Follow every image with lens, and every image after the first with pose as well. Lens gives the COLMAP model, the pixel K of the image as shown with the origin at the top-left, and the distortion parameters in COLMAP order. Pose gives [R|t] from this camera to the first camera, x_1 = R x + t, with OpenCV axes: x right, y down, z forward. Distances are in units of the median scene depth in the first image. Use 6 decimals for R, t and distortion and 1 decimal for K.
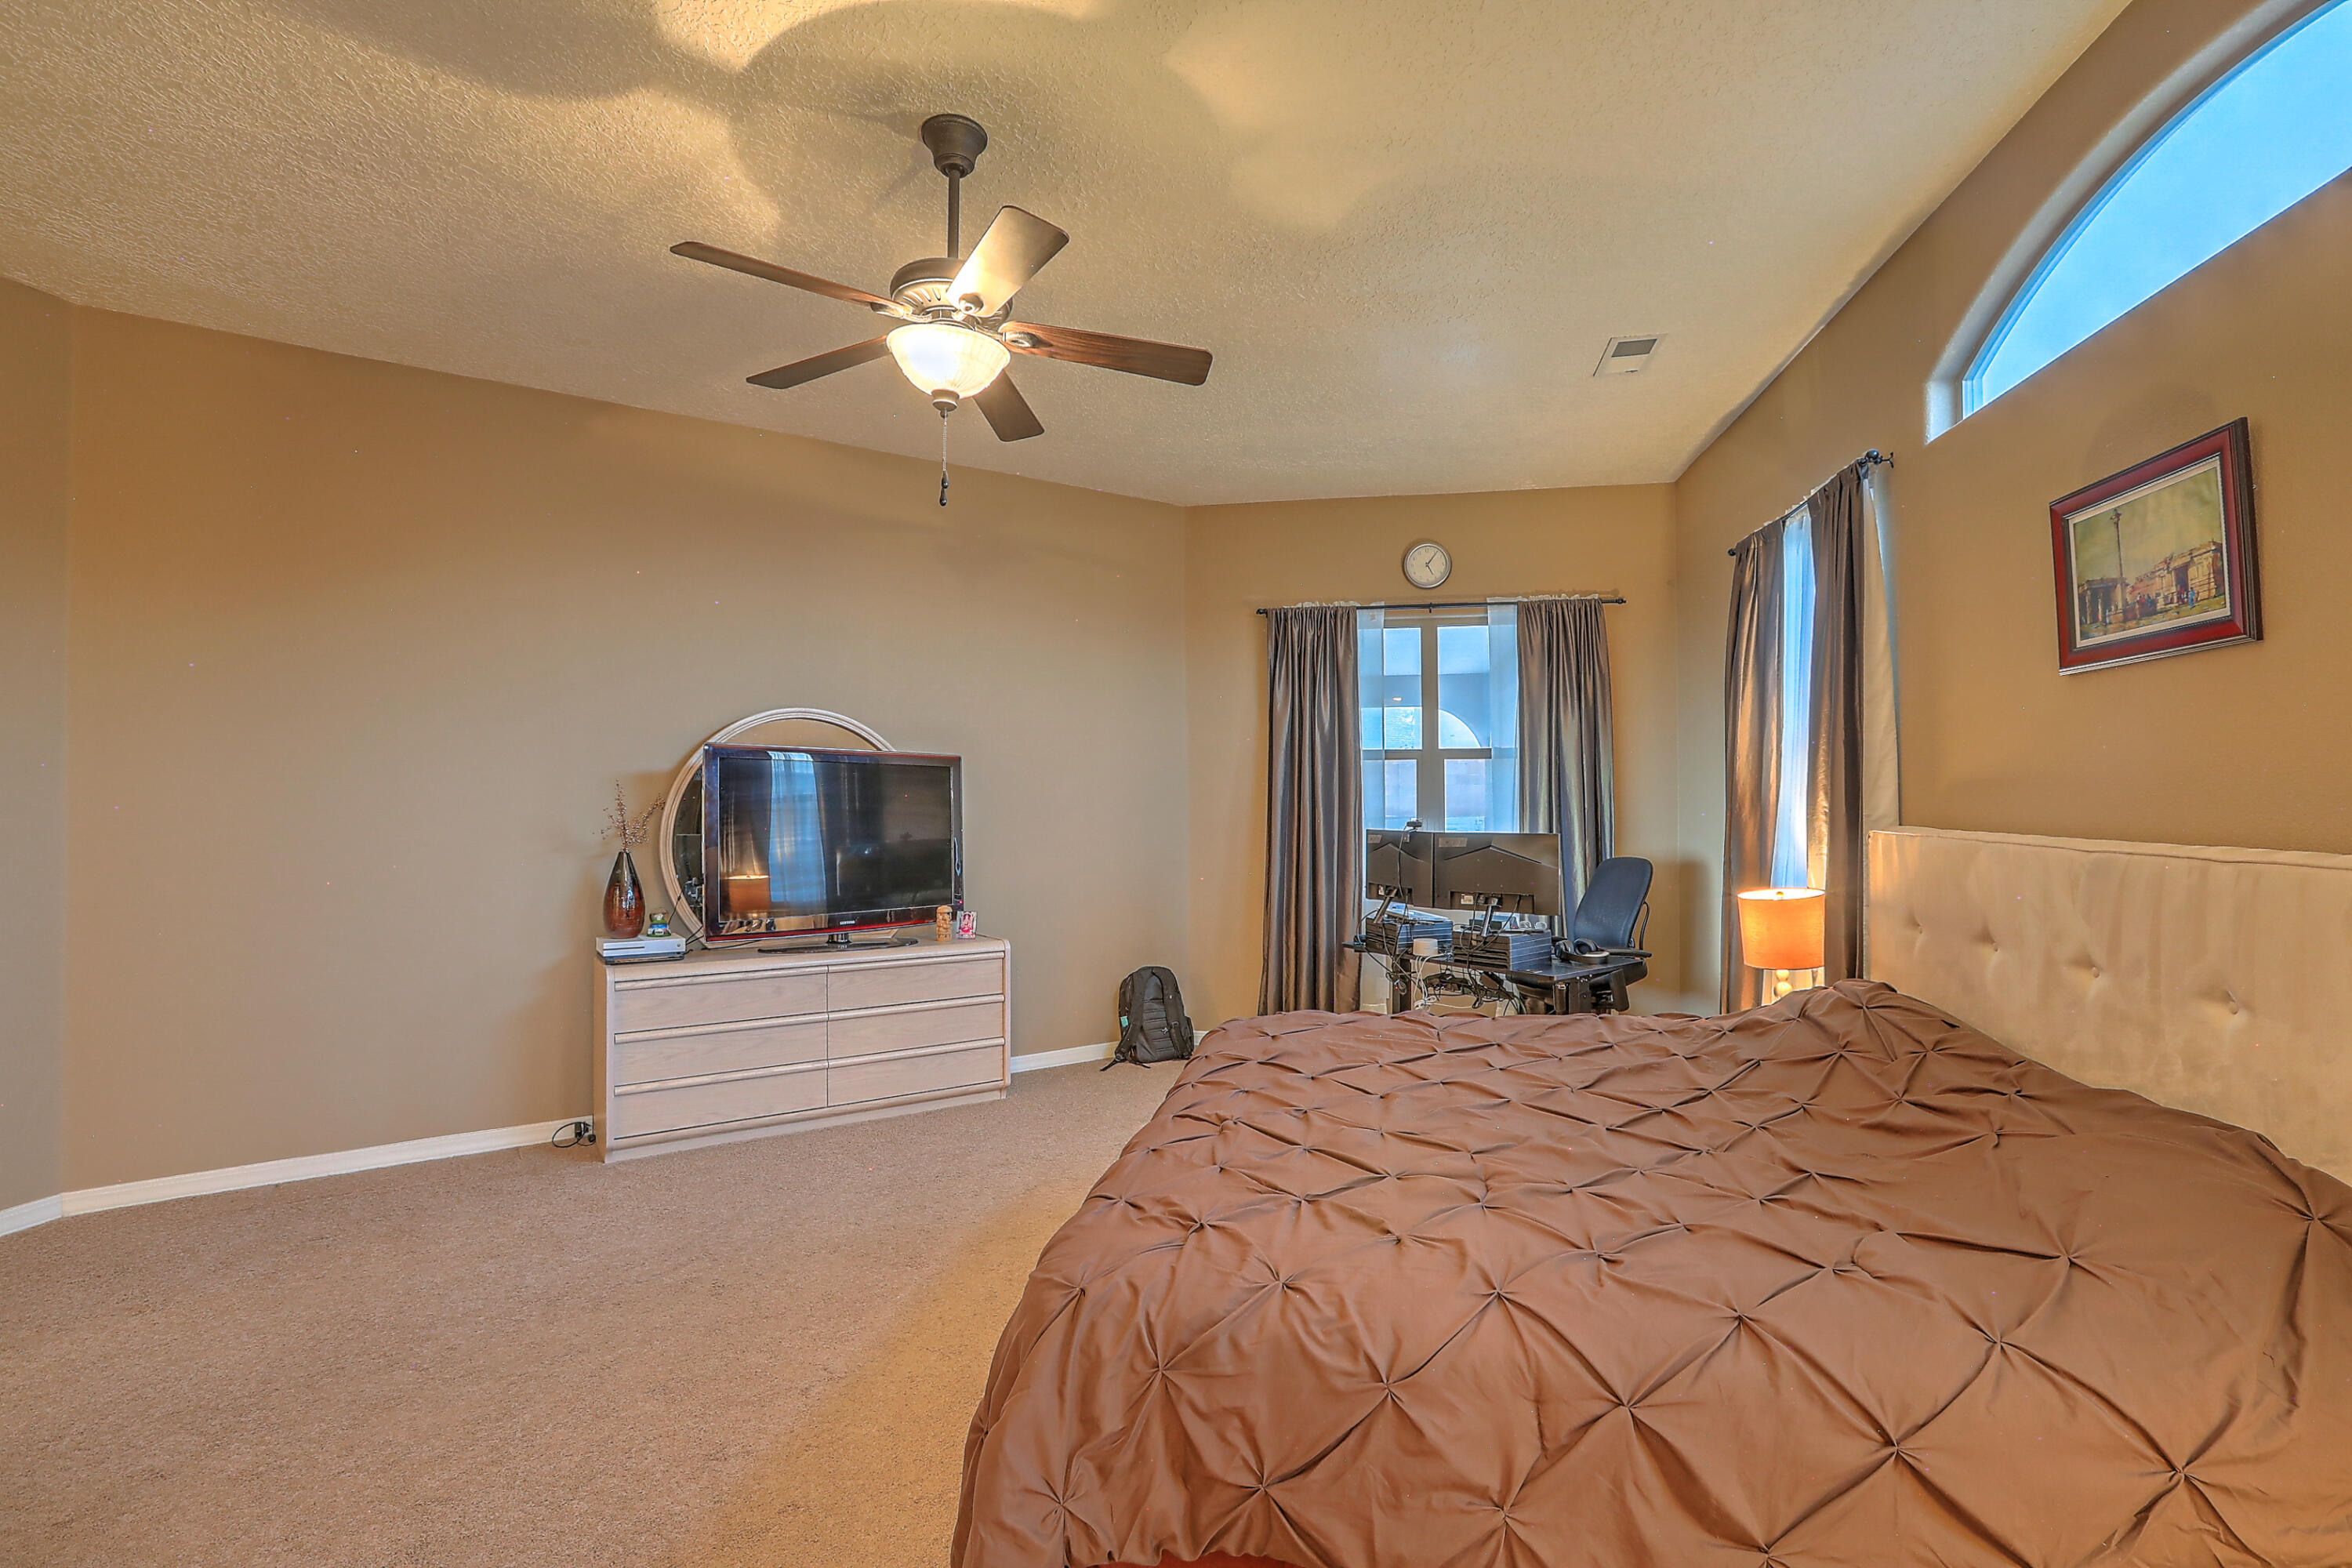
lens RADIAL K [[1065.7, 0, 1177.9], [0, 1065.7, 784.4], [0, 0, 1]] dist [-0.059781, 0.024855]
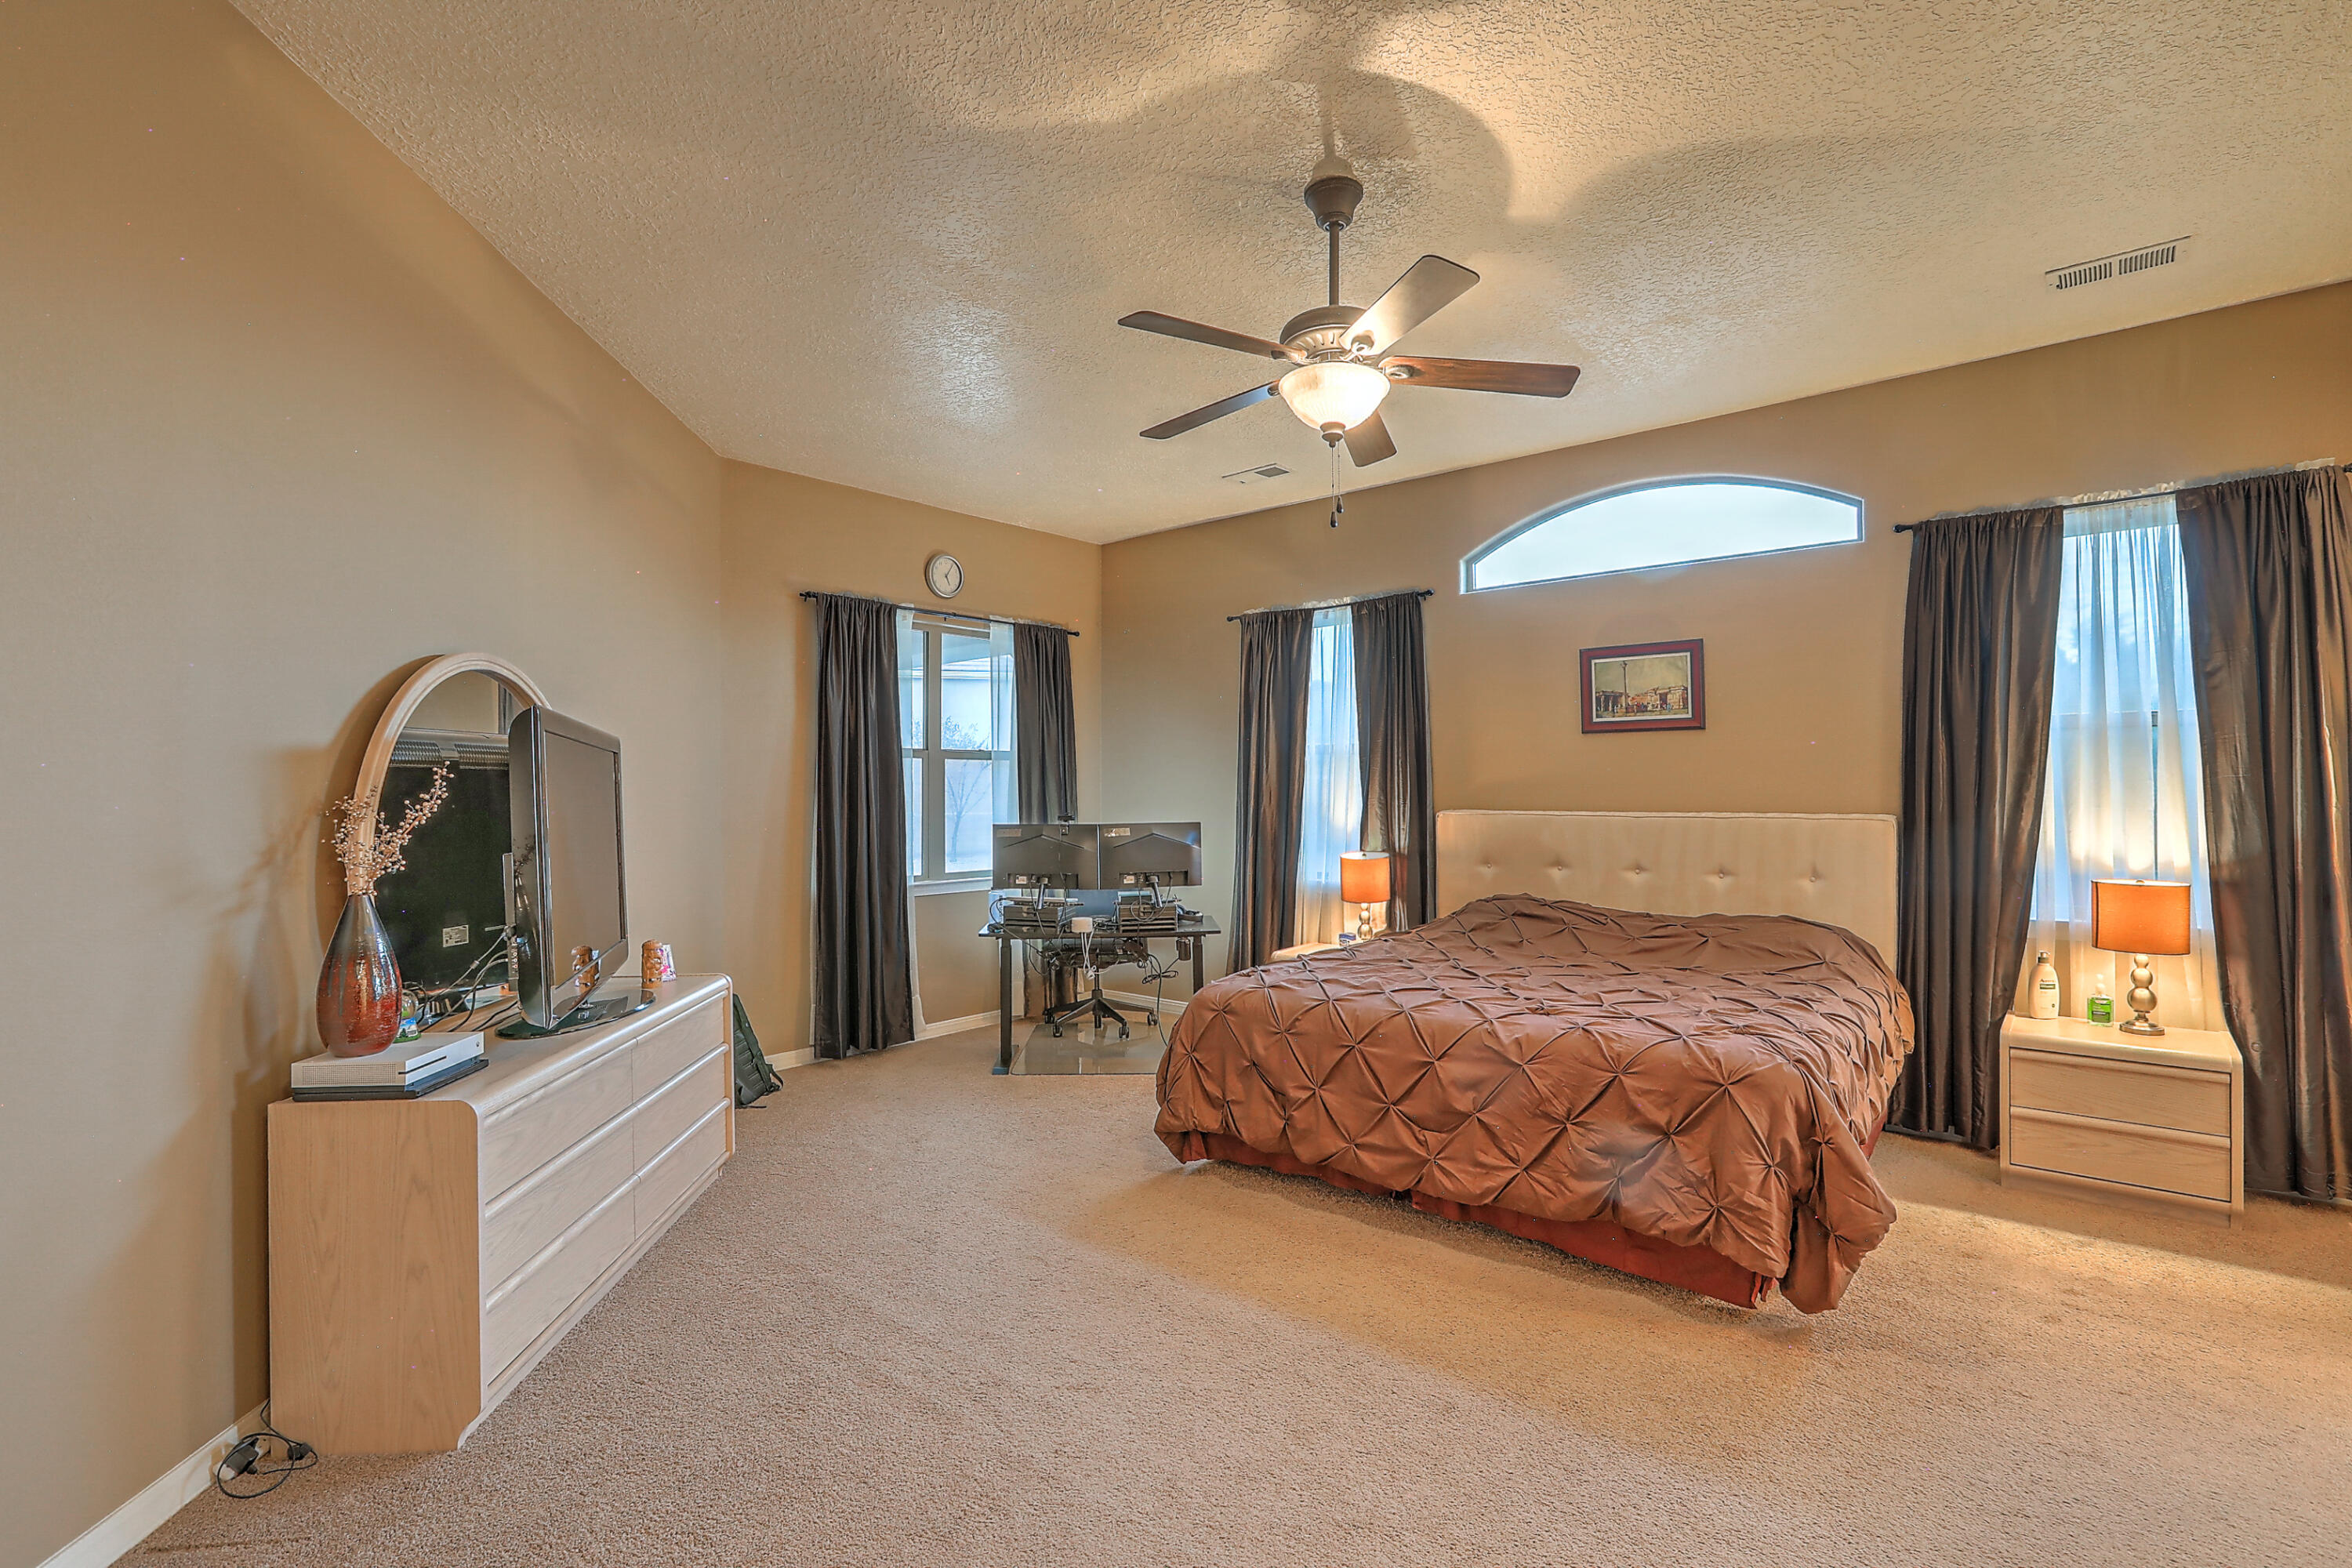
lens RADIAL K [[1065.7, 0, 1177.9], [0, 1065.7, 784.4], [0, 0, 1]] dist [-0.059781, 0.024855]
pose [[0.501003, 0.007863, 0.865410, -0.747795], [-0.008549, 0.999955, -0.004137, 0.005818], [-0.865403, -0.005326, 0.501047, 0.348968]]
